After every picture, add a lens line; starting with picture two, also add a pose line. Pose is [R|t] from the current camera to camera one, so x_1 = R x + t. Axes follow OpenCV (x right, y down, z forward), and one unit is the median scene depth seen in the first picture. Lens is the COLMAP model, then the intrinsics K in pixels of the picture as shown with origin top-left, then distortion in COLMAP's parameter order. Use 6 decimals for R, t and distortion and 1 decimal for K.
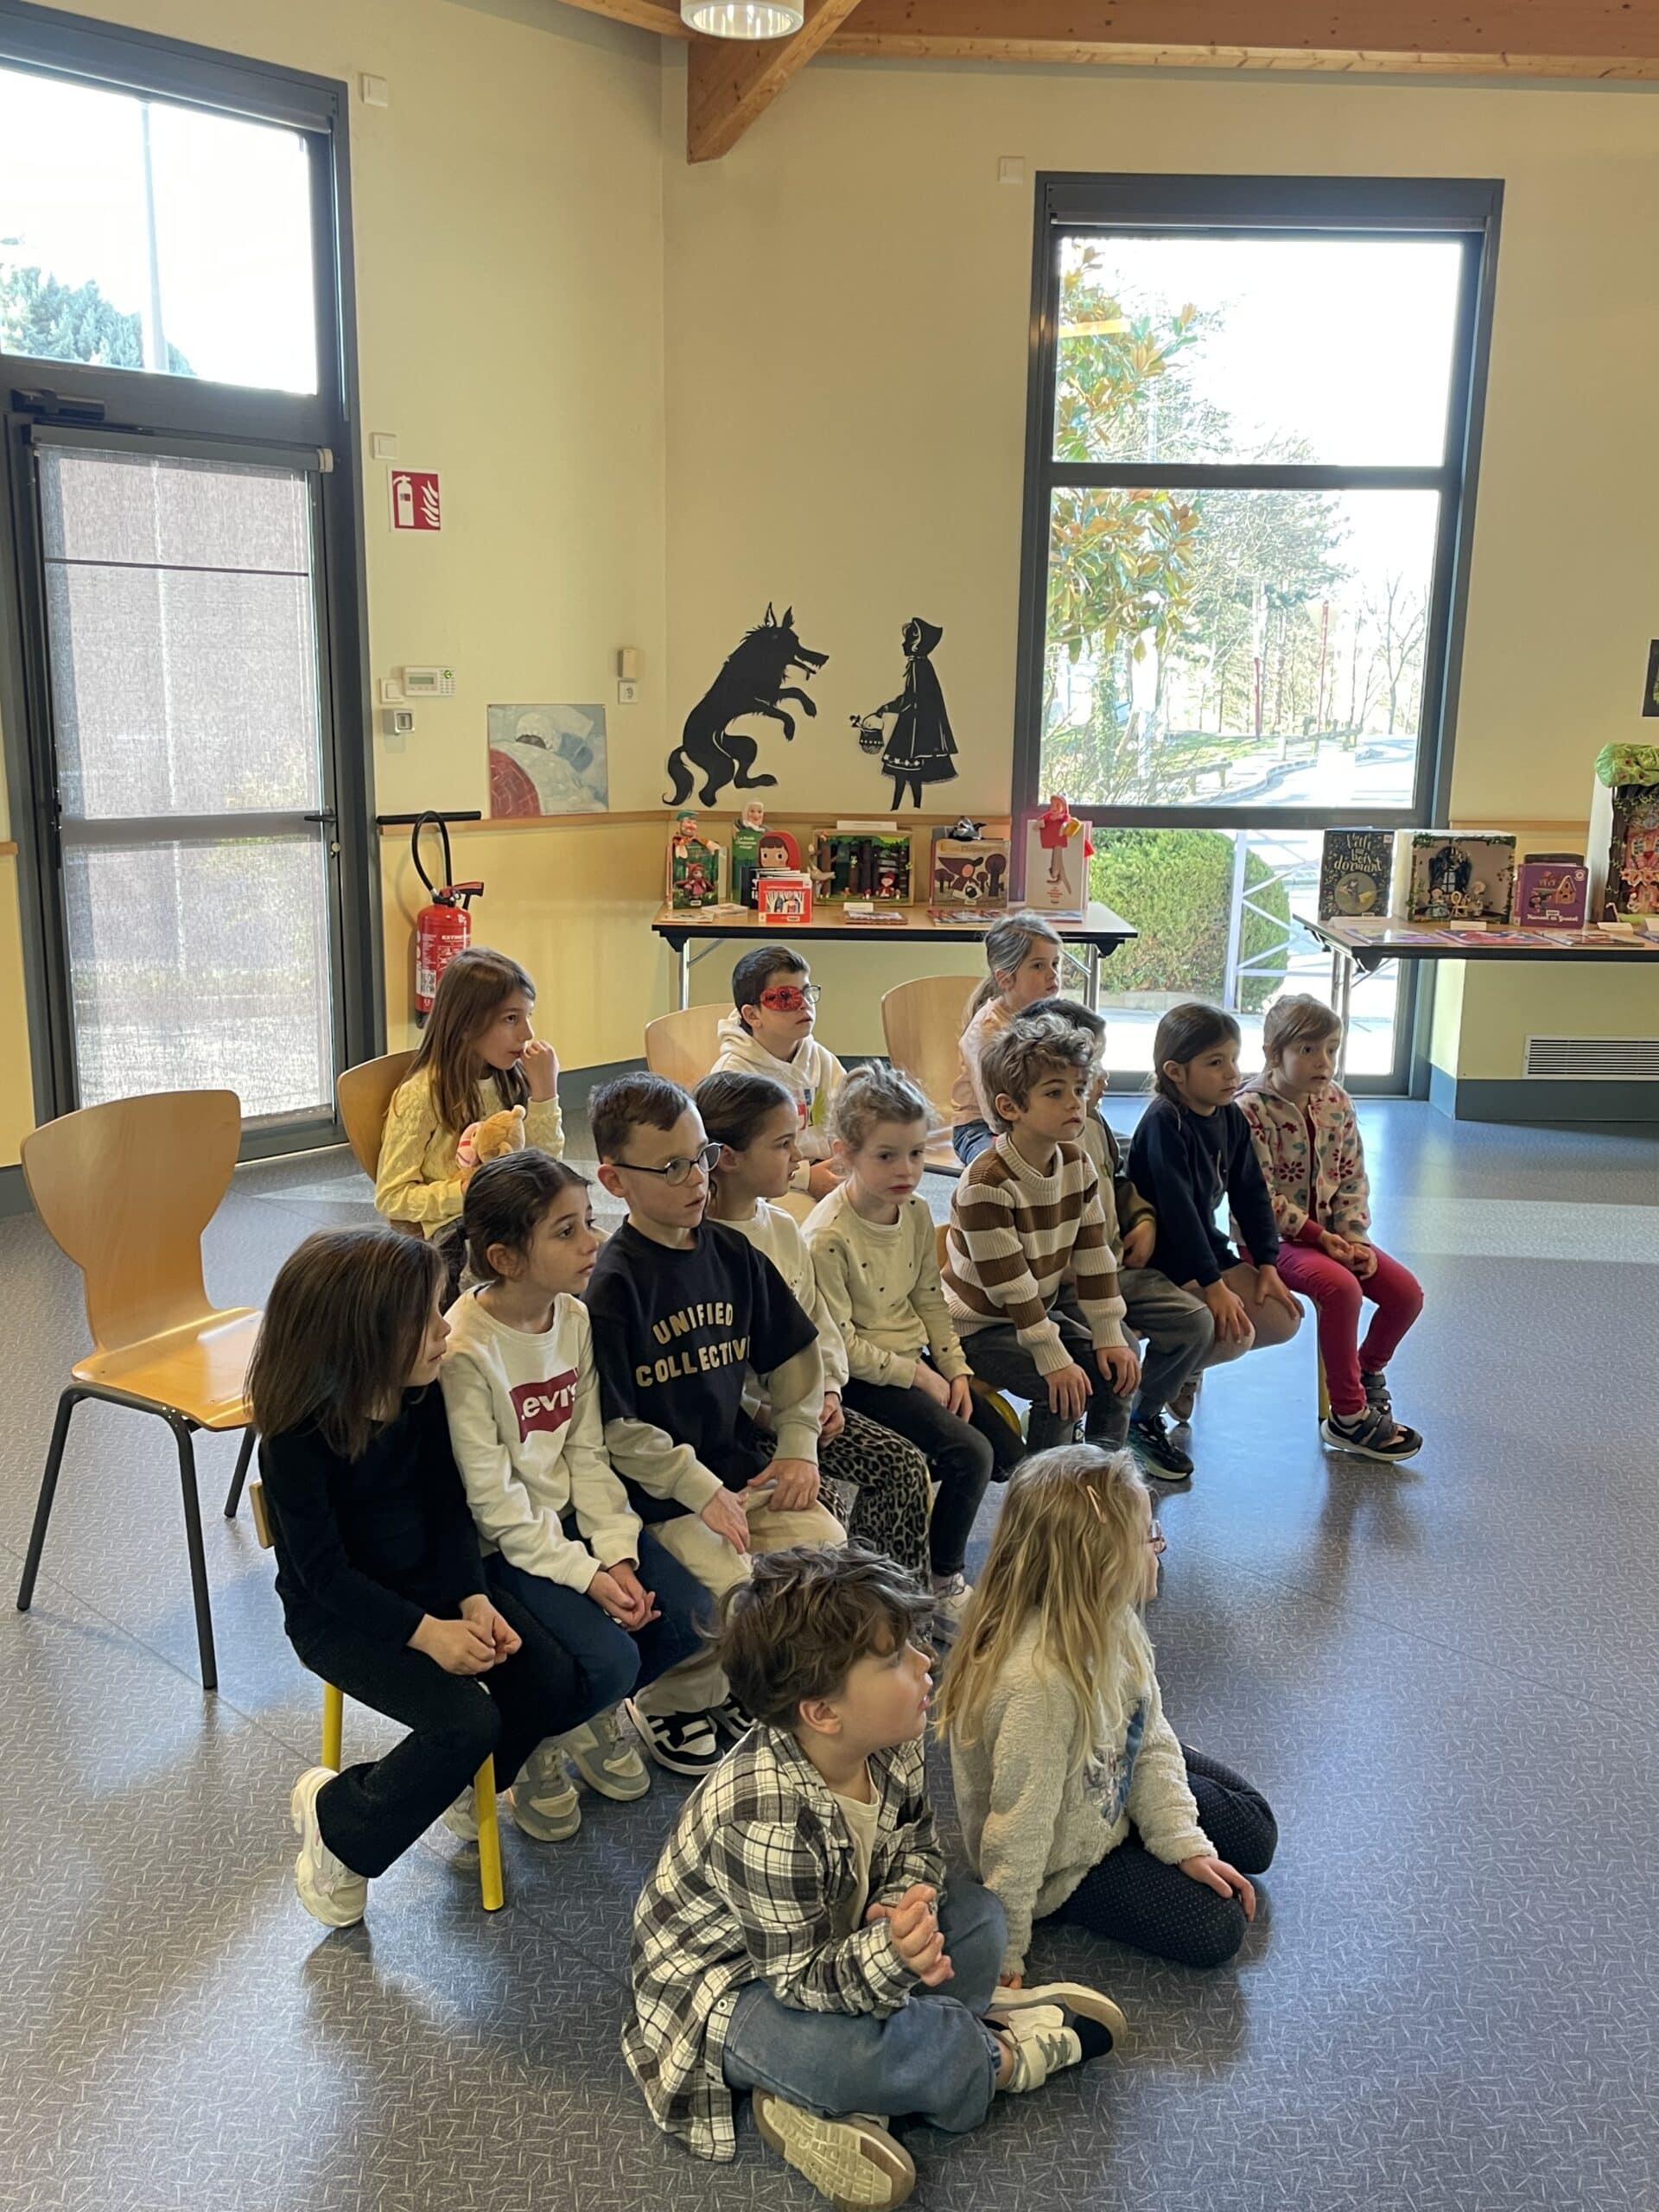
lens RADIAL K [[1927.6, 0, 836.0], [0, 1927.6, 1108.6], [0, 0, 1]] dist [0.044023, -0.018452]
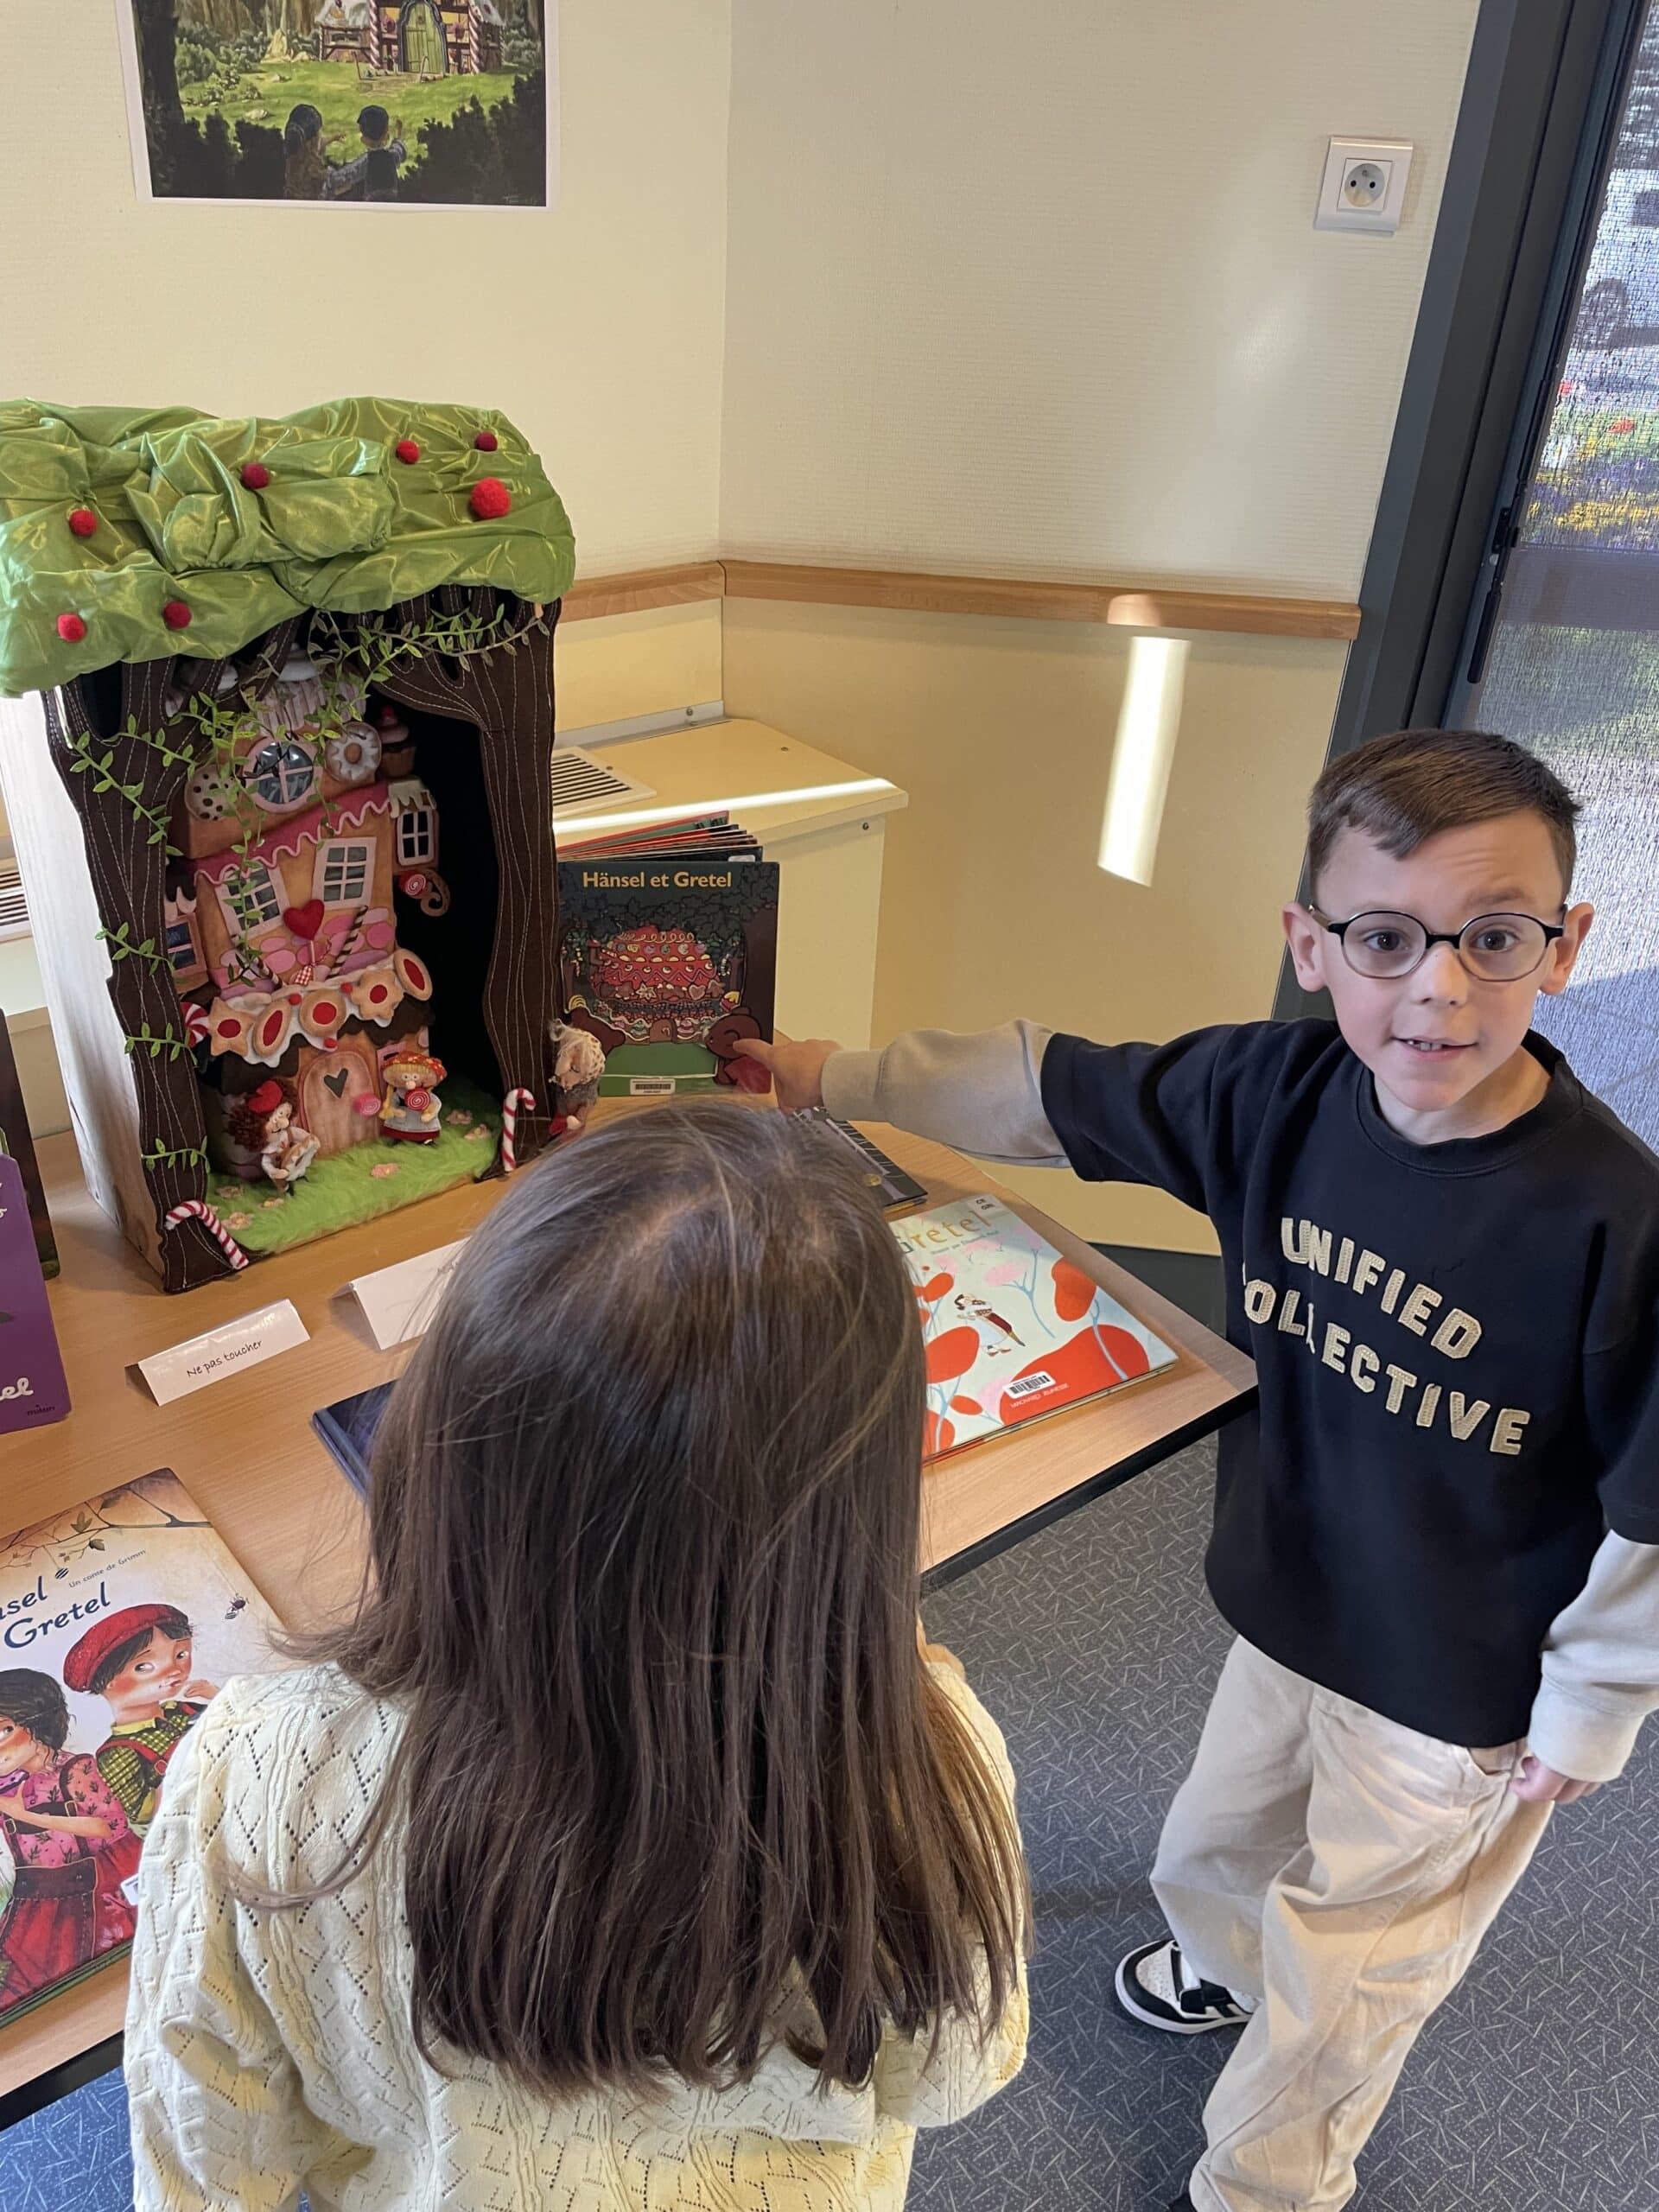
lens RADIAL K [[1683.0, 0, 812.3], [0, 1683.0, 1108.8], [0, 0, 1]] dist [0.085363, -0.117014]
pose [[0.789757, -0.292854, 0.538999, 0.335633], [0.098117, 0.927675, 0.360268, -0.166572], [-0.605521, -0.231639, 0.761372, 0.771230]]
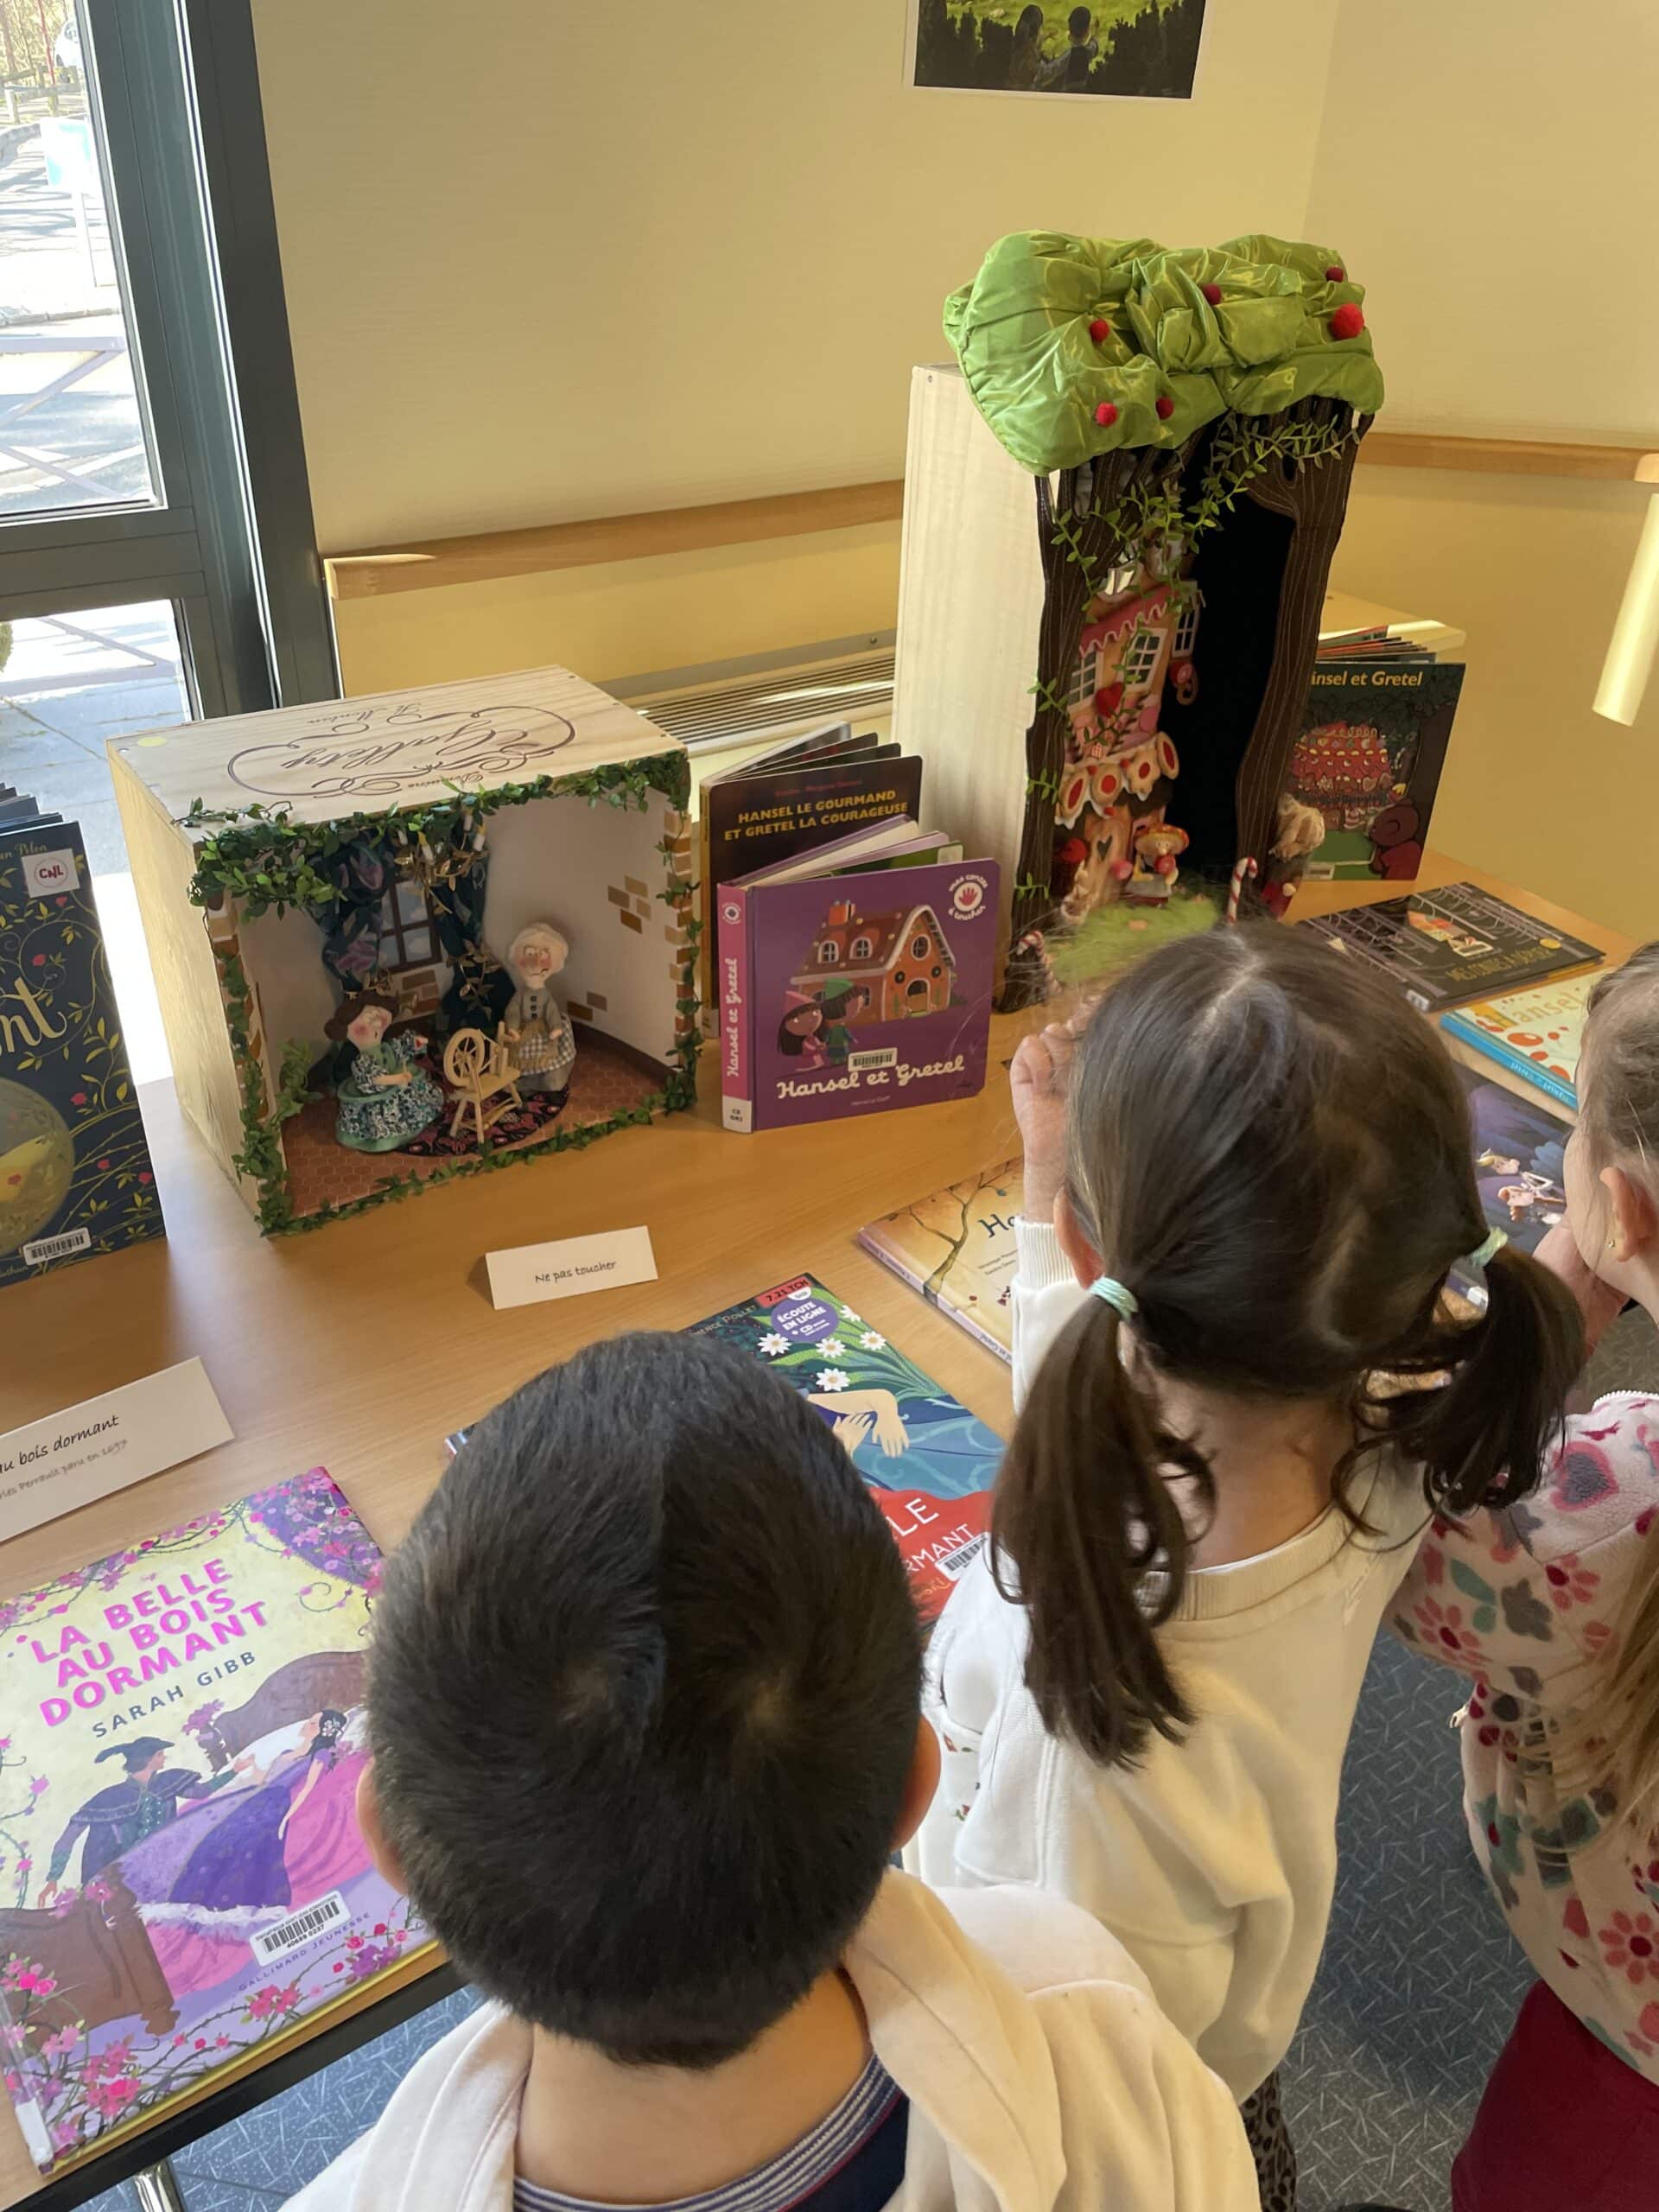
lens RADIAL K [[1683.0, 0, 837.2], [0, 1683.0, 1088.1], [0, 0, 1]] dist [0.085363, -0.117014]
pose [[0.817830, -0.288005, 0.498204, 0.246585], [0.102352, 0.924745, 0.366567, -0.161507], [-0.566284, -0.248797, 0.785762, 0.787385]]
